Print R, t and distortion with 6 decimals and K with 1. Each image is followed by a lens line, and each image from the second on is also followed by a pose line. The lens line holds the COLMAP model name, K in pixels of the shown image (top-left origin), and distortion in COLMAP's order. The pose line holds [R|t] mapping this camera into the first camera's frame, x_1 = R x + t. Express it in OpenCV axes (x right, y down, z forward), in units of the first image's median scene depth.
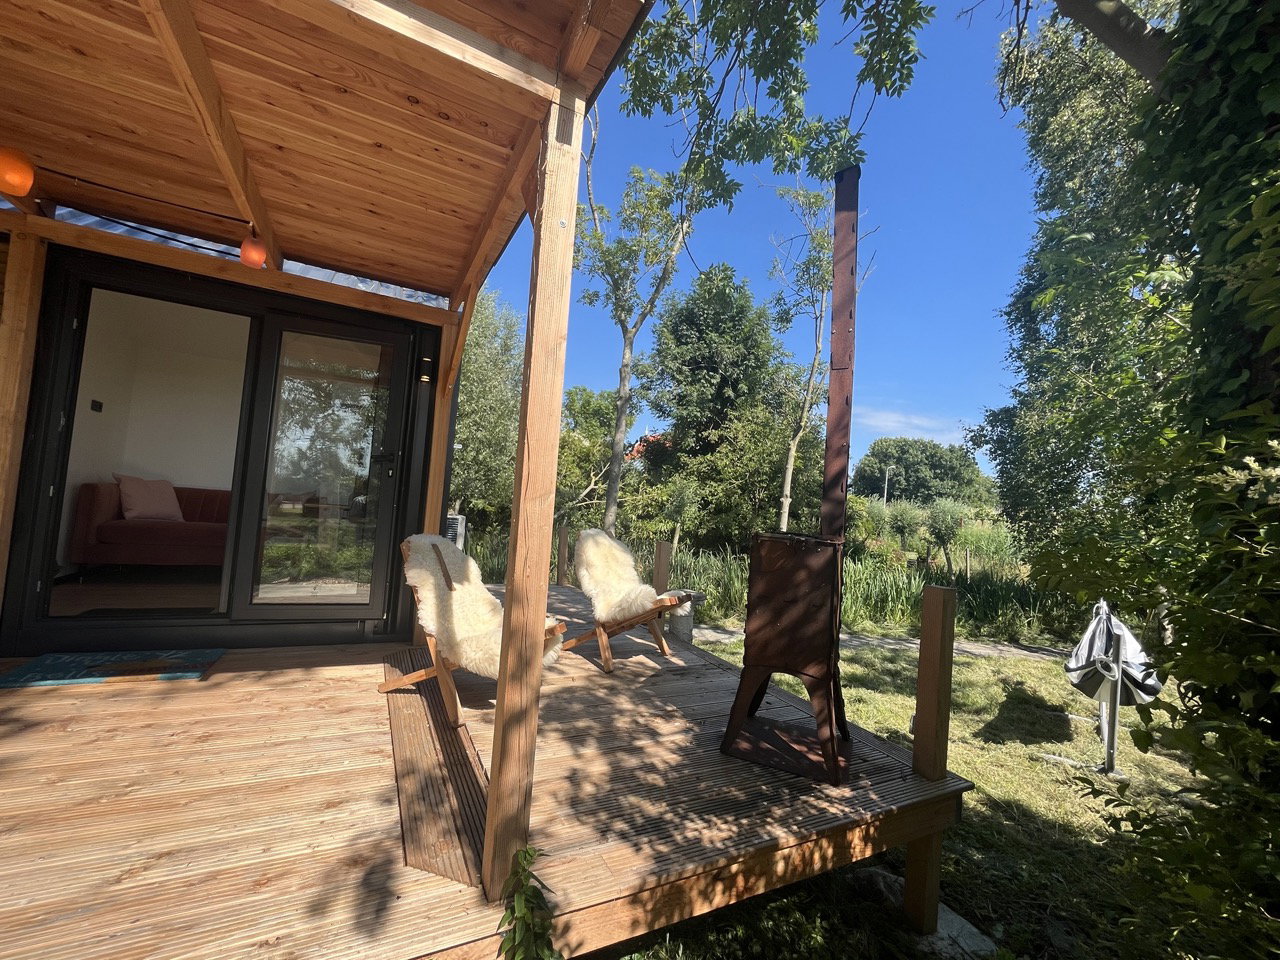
lens RADIAL K [[512.8, 0, 640.8], [0, 512.8, 477.6], [0, 0, 1]] dist [-0.004351, 0.000163]
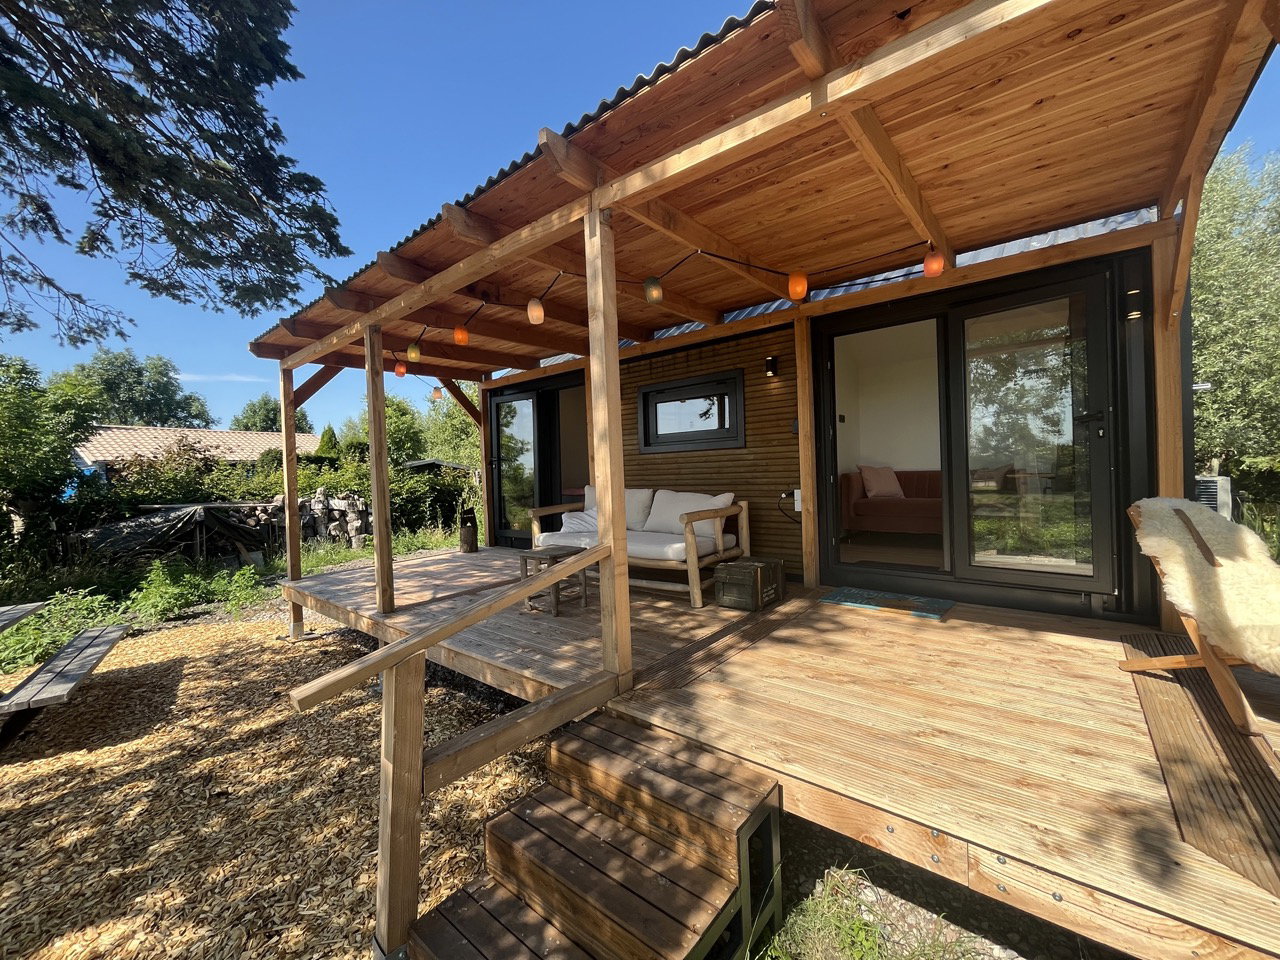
lens RADIAL K [[512.8, 0, 637.7], [0, 512.8, 478.6], [0, 0, 1]] dist [-0.004351, 0.000163]
pose [[0.367839, -0.073196, -0.927004, 0.043459], [0.113287, 0.992999, -0.033454, 0.010037], [0.922963, -0.092711, 0.373556, -0.107282]]
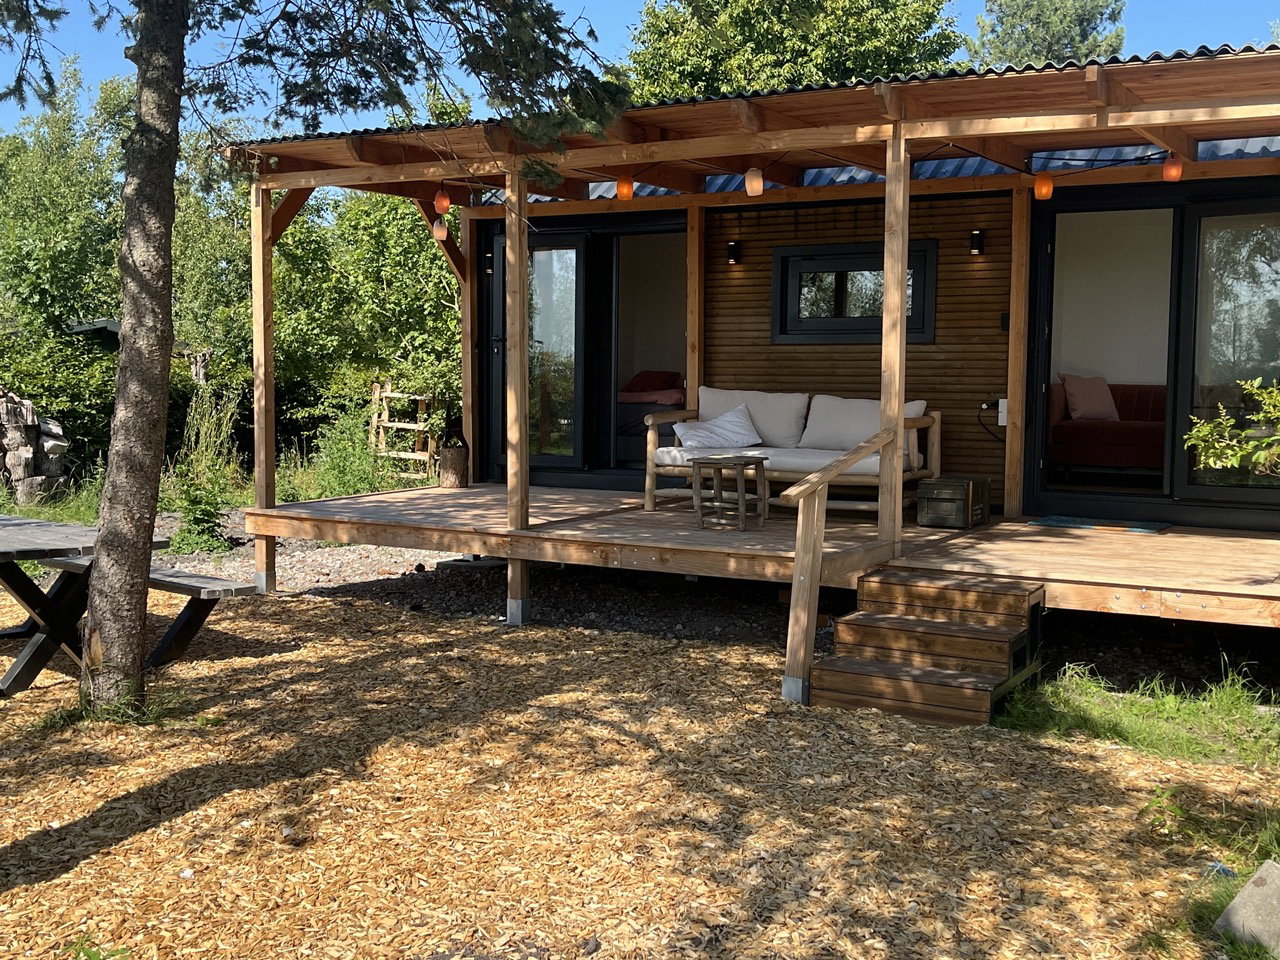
lens RADIAL K [[1403.5, 0, 639.2], [0, 1403.5, 484.7], [0, 0, 1]] dist [0.033081, 0.000000]
pose [[0.518696, 0.001161, -0.854958, 1.326955], [0.078009, 0.995763, 0.048680, 0.017262], [0.851392, -0.091945, 0.516408, -1.713016]]
